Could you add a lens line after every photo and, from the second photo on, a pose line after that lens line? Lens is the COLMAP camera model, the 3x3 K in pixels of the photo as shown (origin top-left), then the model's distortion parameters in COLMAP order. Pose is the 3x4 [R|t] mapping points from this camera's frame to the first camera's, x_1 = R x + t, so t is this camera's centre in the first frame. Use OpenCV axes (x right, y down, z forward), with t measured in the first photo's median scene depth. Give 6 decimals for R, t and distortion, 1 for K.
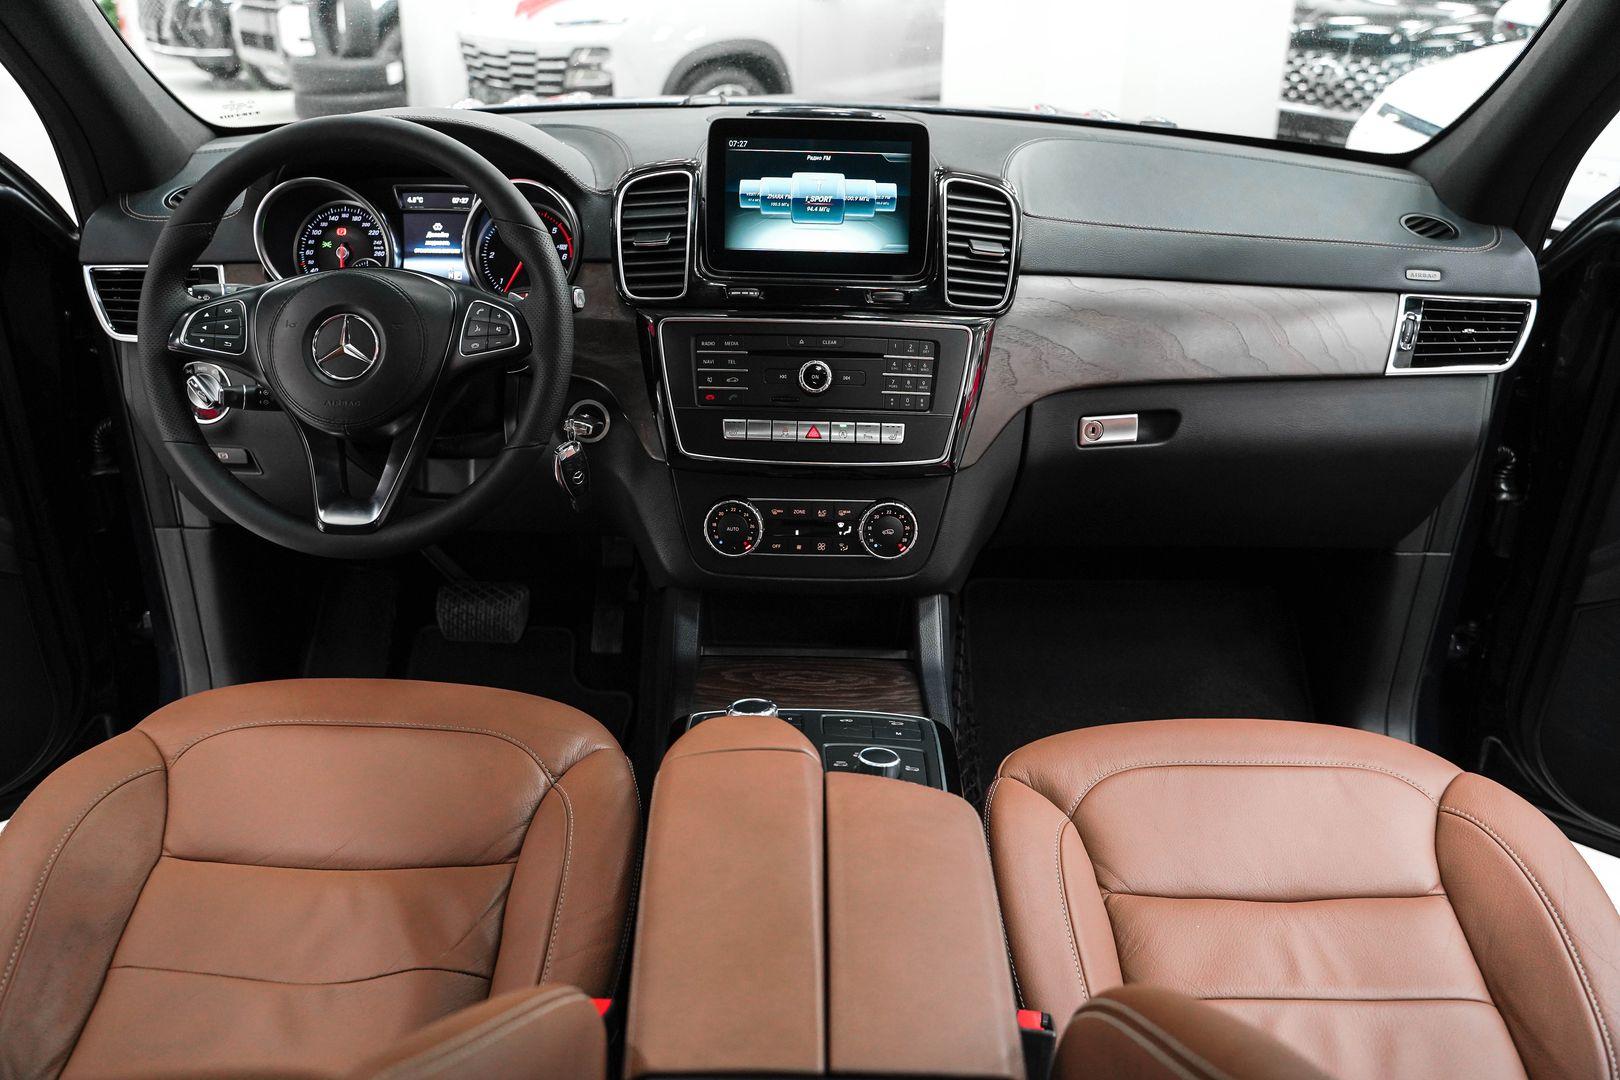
lens RADIAL K [[1308.7, 0, 811.7], [0, 1308.7, 533.8], [0, 0, 1]] dist [-0.117343, 0.088727]
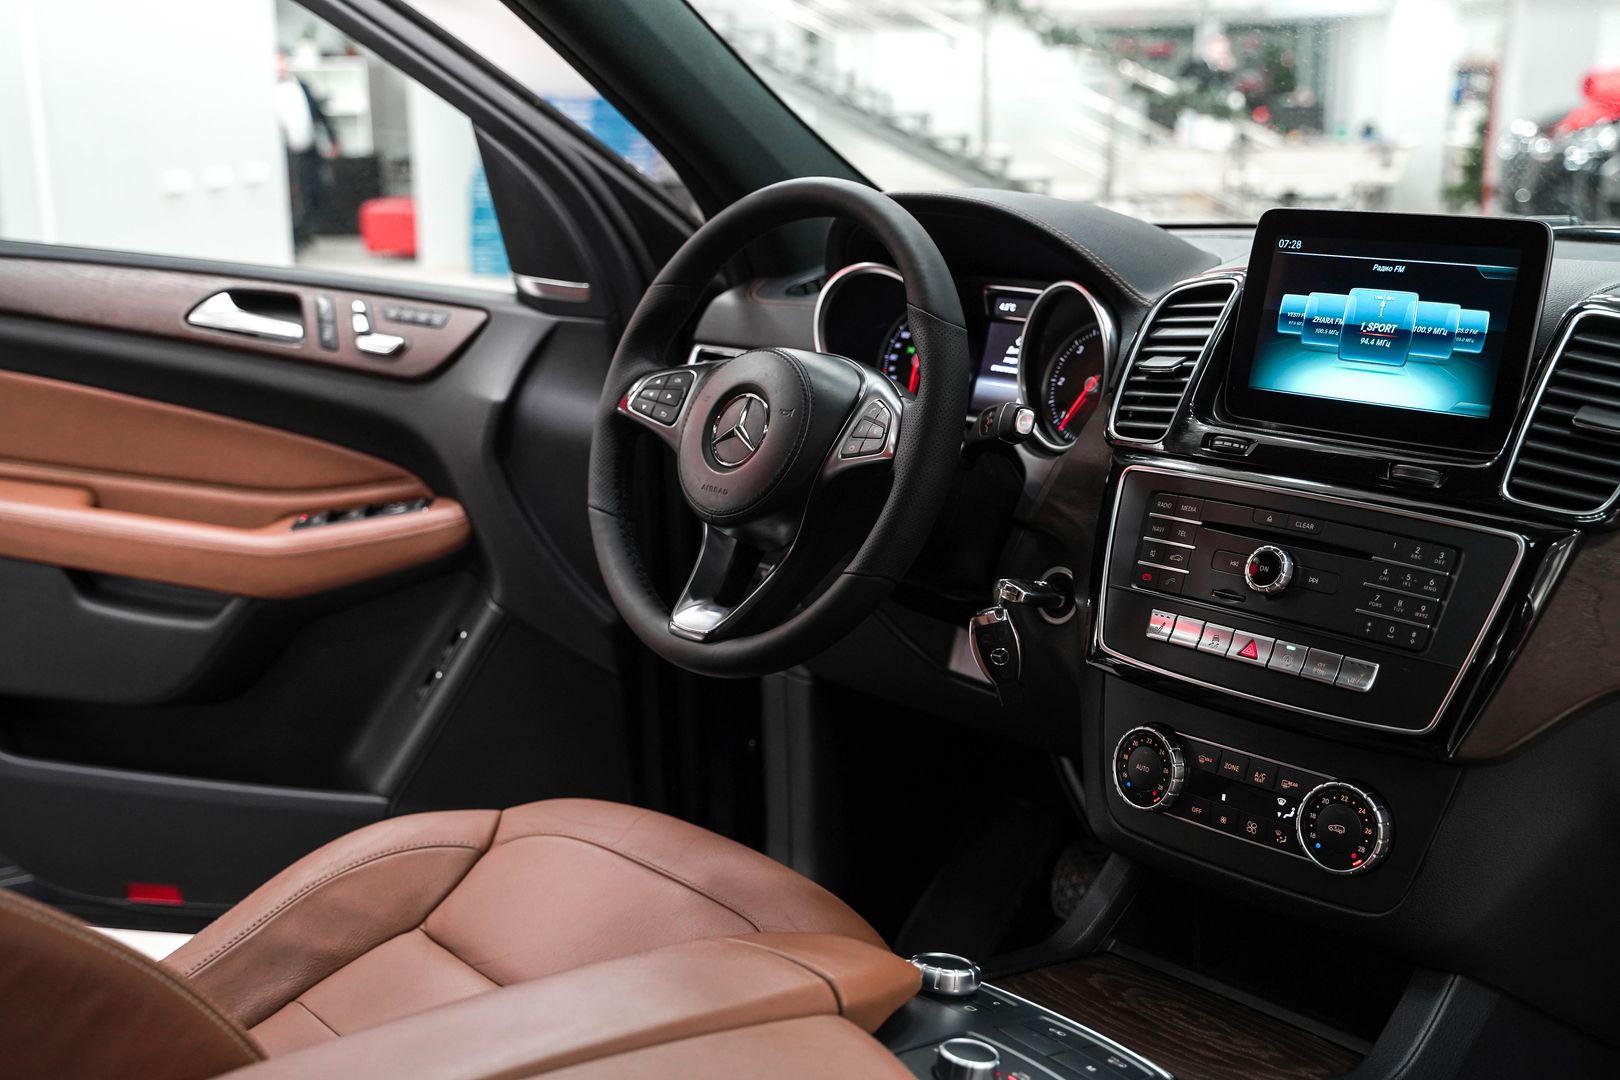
lens RADIAL K [[1951.4, 0, 808.8], [0, 1951.4, 525.5], [0, 0, 1]] dist [0.029206, 0.000000]
pose [[0.669865, 0.136224, -0.729879, 0.562745], [-0.293399, 0.951585, -0.091671, 0.020930], [0.682054, 0.275553, 0.677401, 0.134718]]
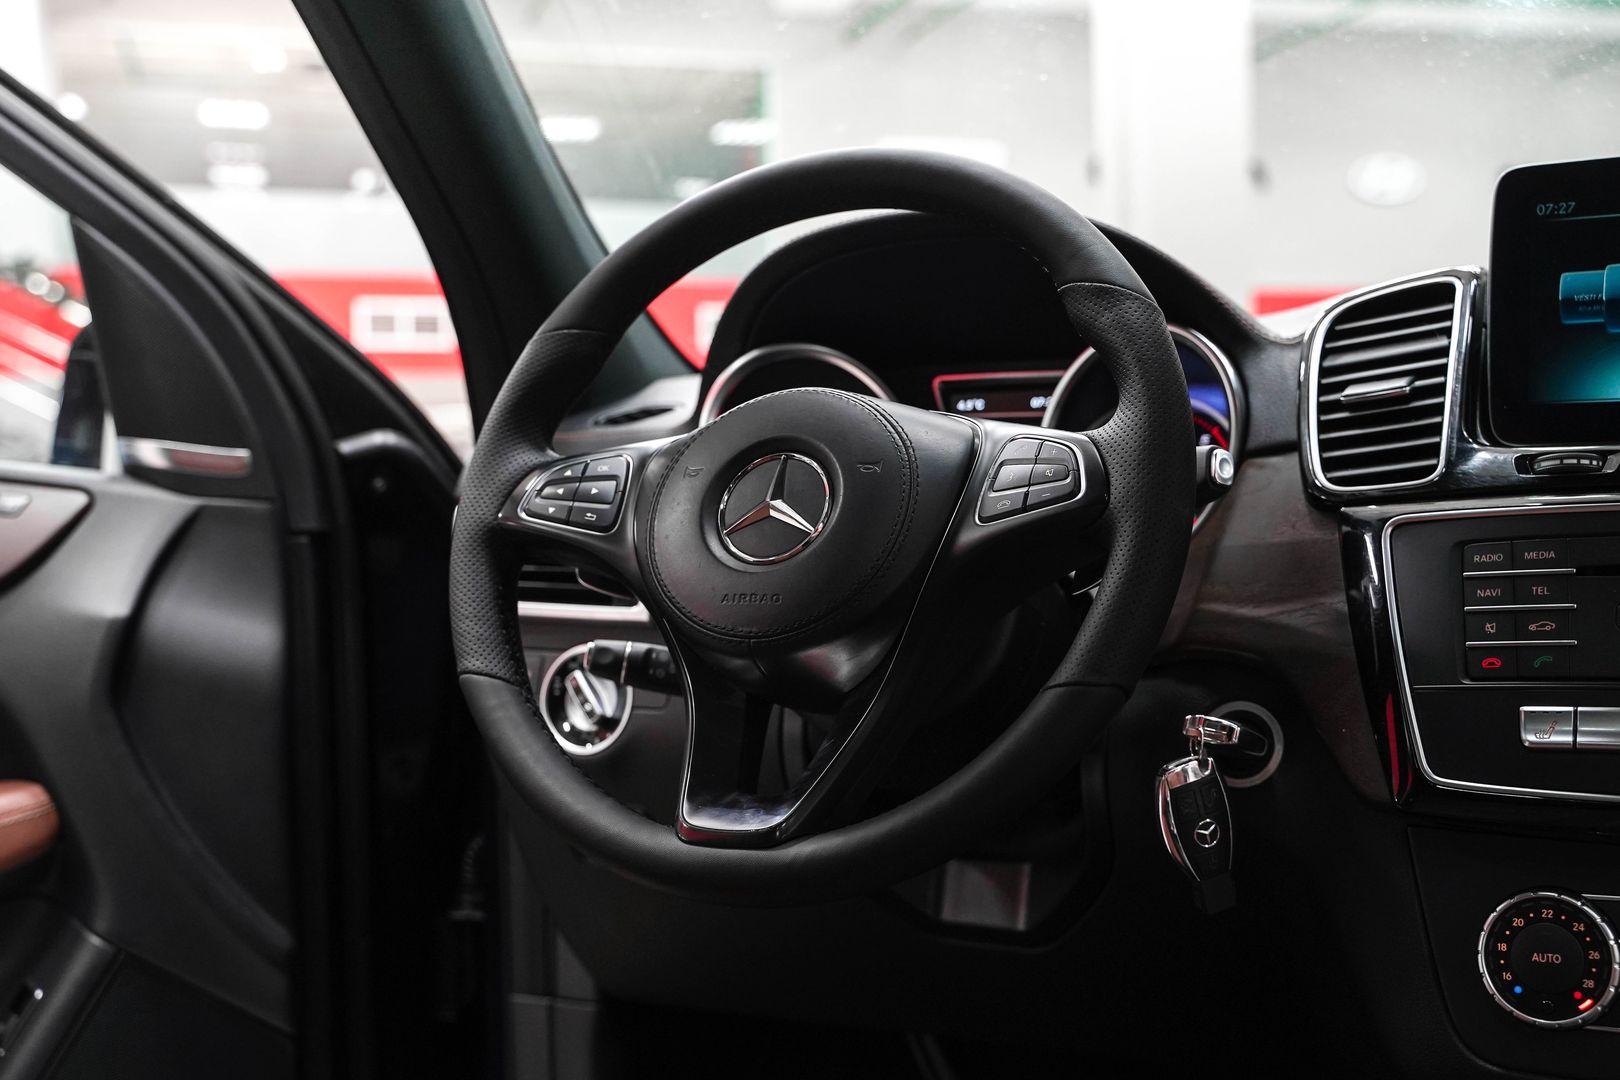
lens RADIAL K [[1913.0, 0, 808.1], [0, 1913.0, 528.1], [0, 0, 1]] dist [0.033973, 0.000000]
pose [[0.900382, -0.036297, -0.433583, 0.002760], [-0.150676, 0.908842, -0.388977, 0.155179], [0.408177, 0.415558, 0.812836, 0.304647]]
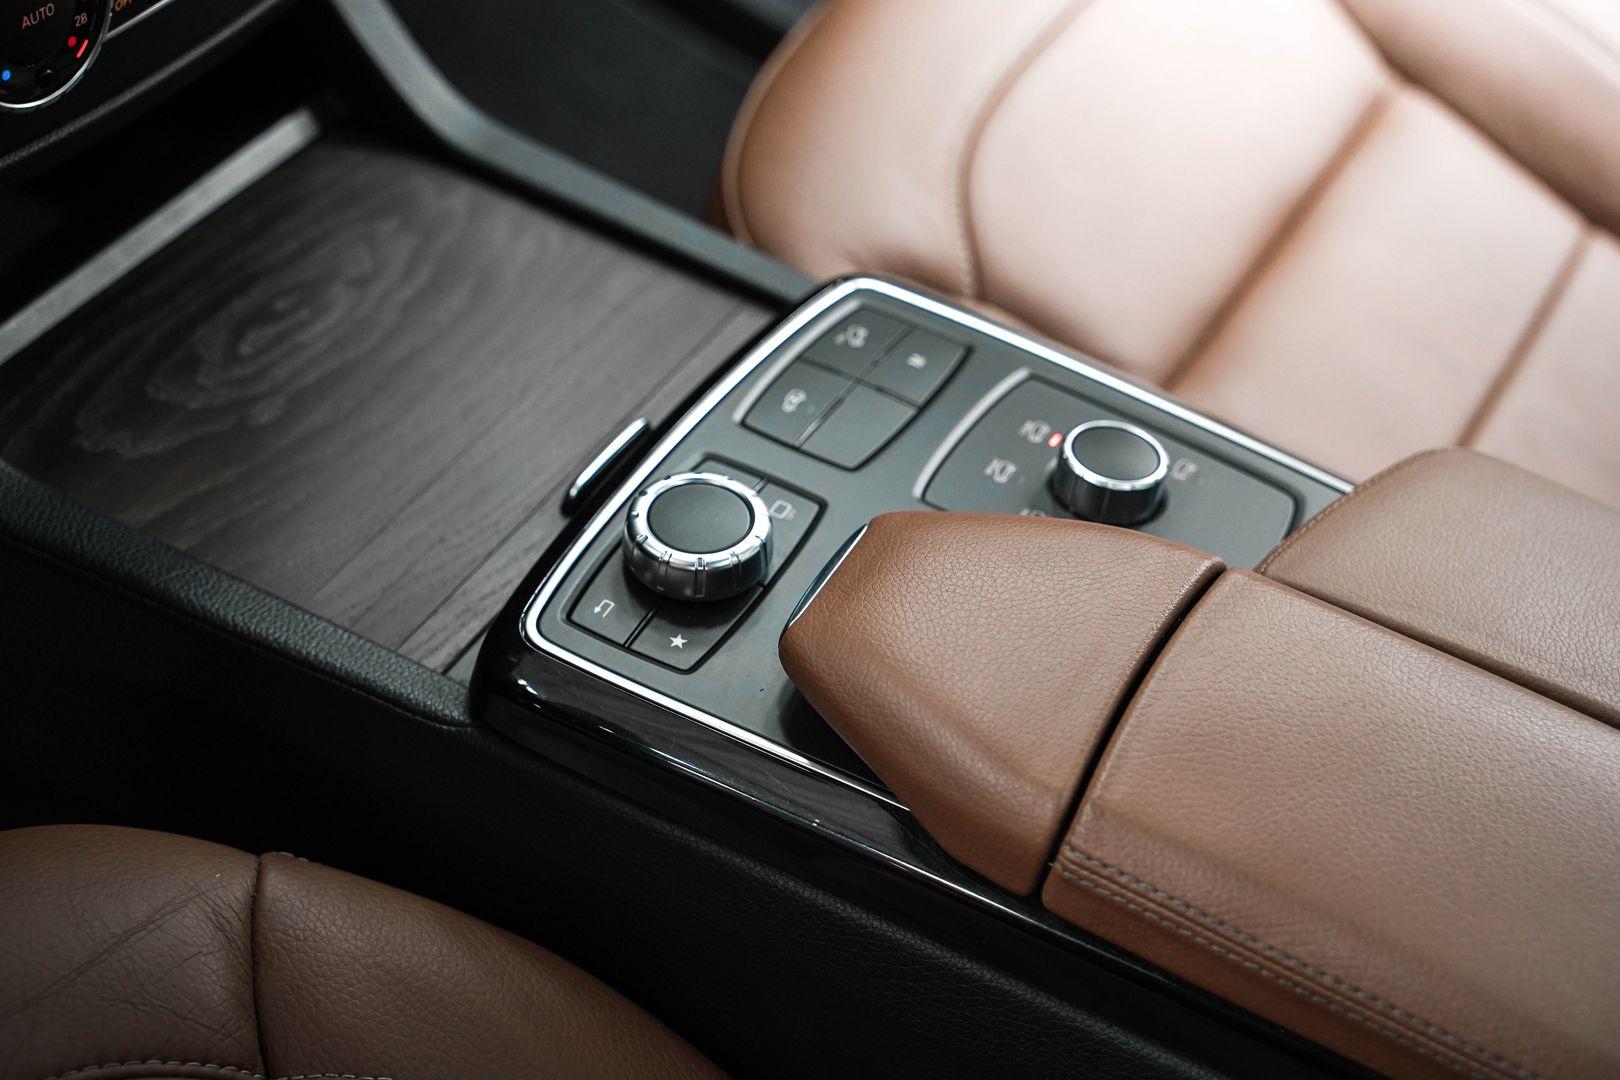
lens RADIAL K [[2532.6, 0, 805.8], [0, 2532.6, 543.0], [0, 0, 1]] dist [0.062973, 0.000000]
pose [[0.494834, -0.569388, 0.656458, -0.405749], [0.141110, 0.798052, 0.585834, -0.213014], [-0.857454, -0.197258, 0.475249, 0.568844]]
